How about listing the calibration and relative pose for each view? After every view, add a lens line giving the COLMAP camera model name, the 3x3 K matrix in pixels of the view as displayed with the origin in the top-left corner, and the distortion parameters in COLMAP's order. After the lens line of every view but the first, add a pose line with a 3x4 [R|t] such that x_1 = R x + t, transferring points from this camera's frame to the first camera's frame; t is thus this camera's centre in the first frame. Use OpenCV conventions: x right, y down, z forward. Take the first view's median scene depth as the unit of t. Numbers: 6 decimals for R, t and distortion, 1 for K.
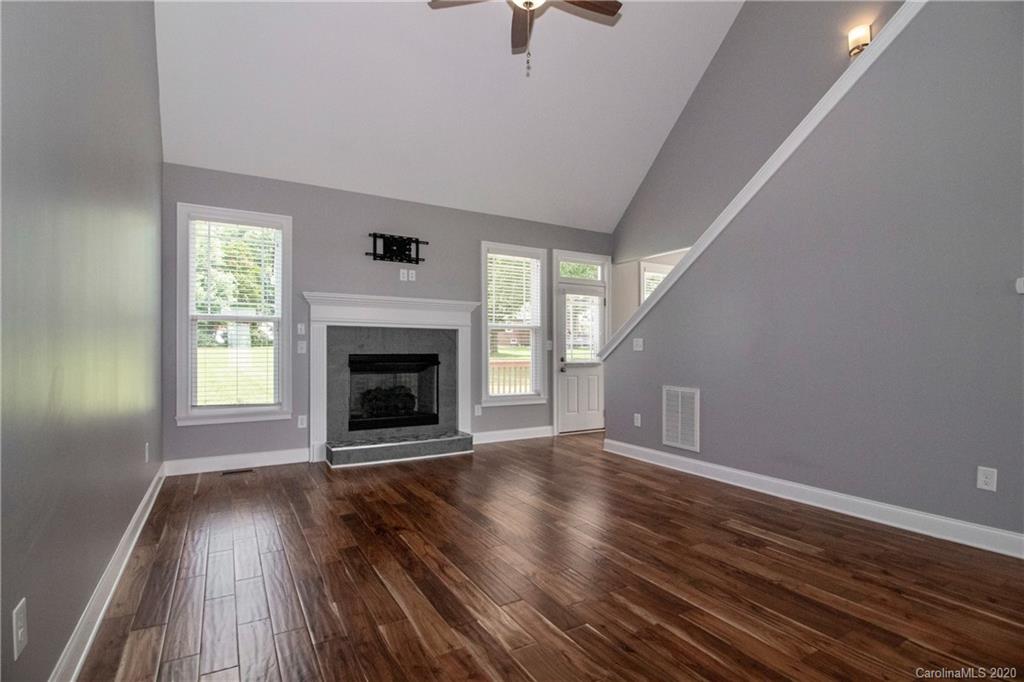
lens RADIAL K [[487.1, 0, 507.8], [0, 487.1, 343.2], [0, 0, 1]] dist [-0.000816, -0.013422]
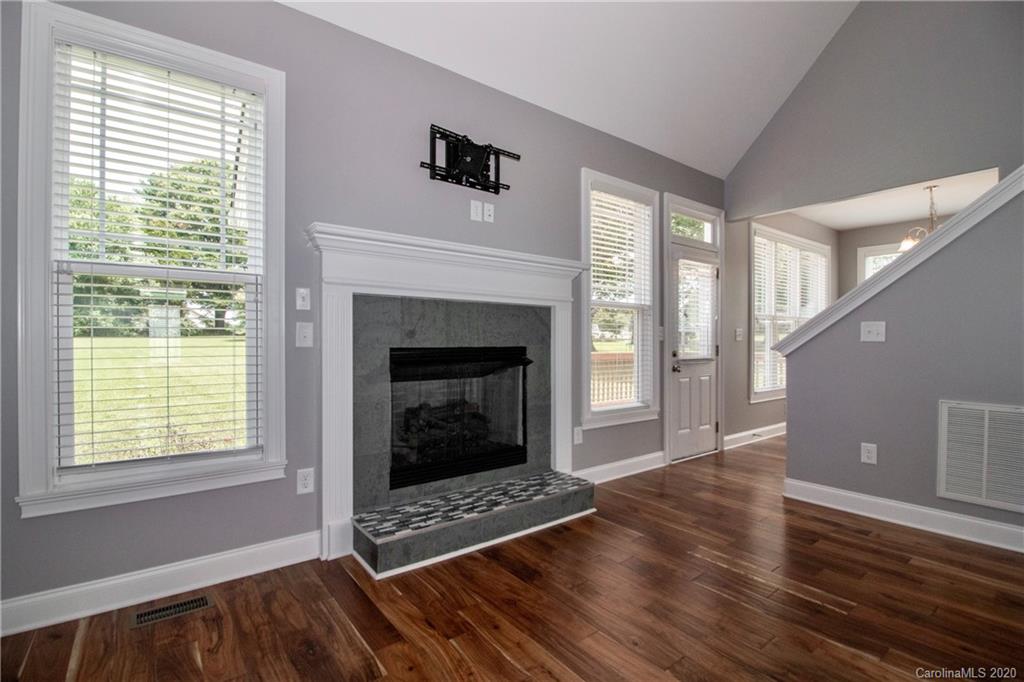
lens RADIAL K [[480.5, 0, 512.0], [0, 480.5, 341.0], [0, 0, 1]] dist [0.000360, -0.013767]
pose [[0.992042, -0.000216, 0.125904, -0.260077], [-0.001618, 0.999894, 0.014468, 0.006907], [-0.125894, -0.014556, 0.991937, 0.456099]]
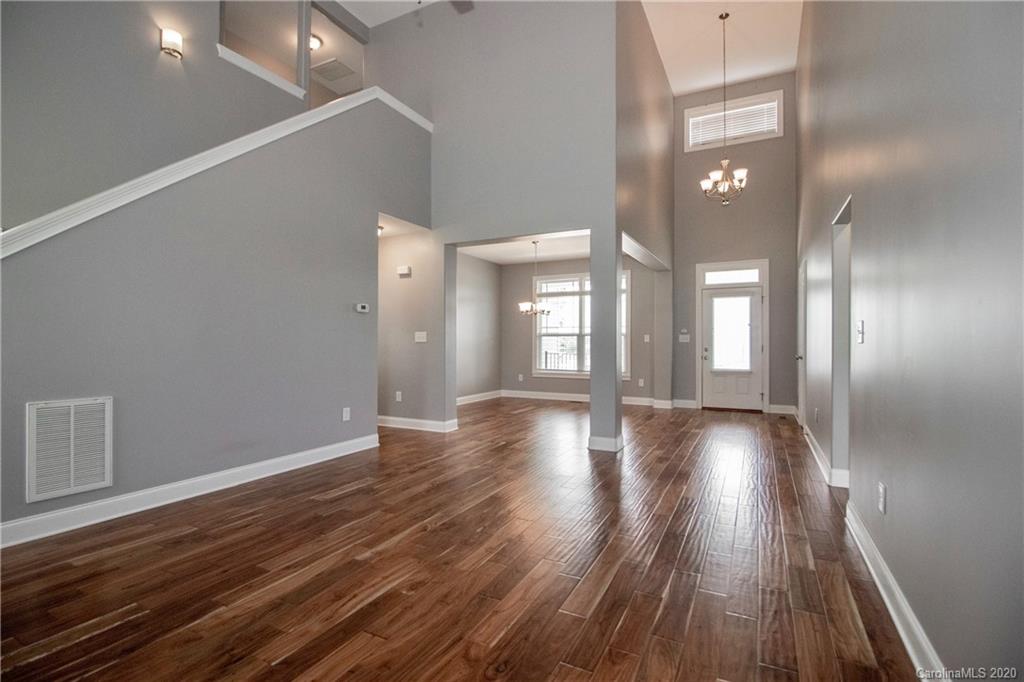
lens RADIAL K [[470.5, 0, 517.5], [0, 470.5, 335.0], [0, 0, 1]] dist [0.001327, -0.010635]
pose [[-0.540139, 0.012250, 0.841486, -0.430687], [-0.012387, 0.999670, -0.022505, 0.011810], [-0.841484, -0.022579, -0.539809, 0.759886]]
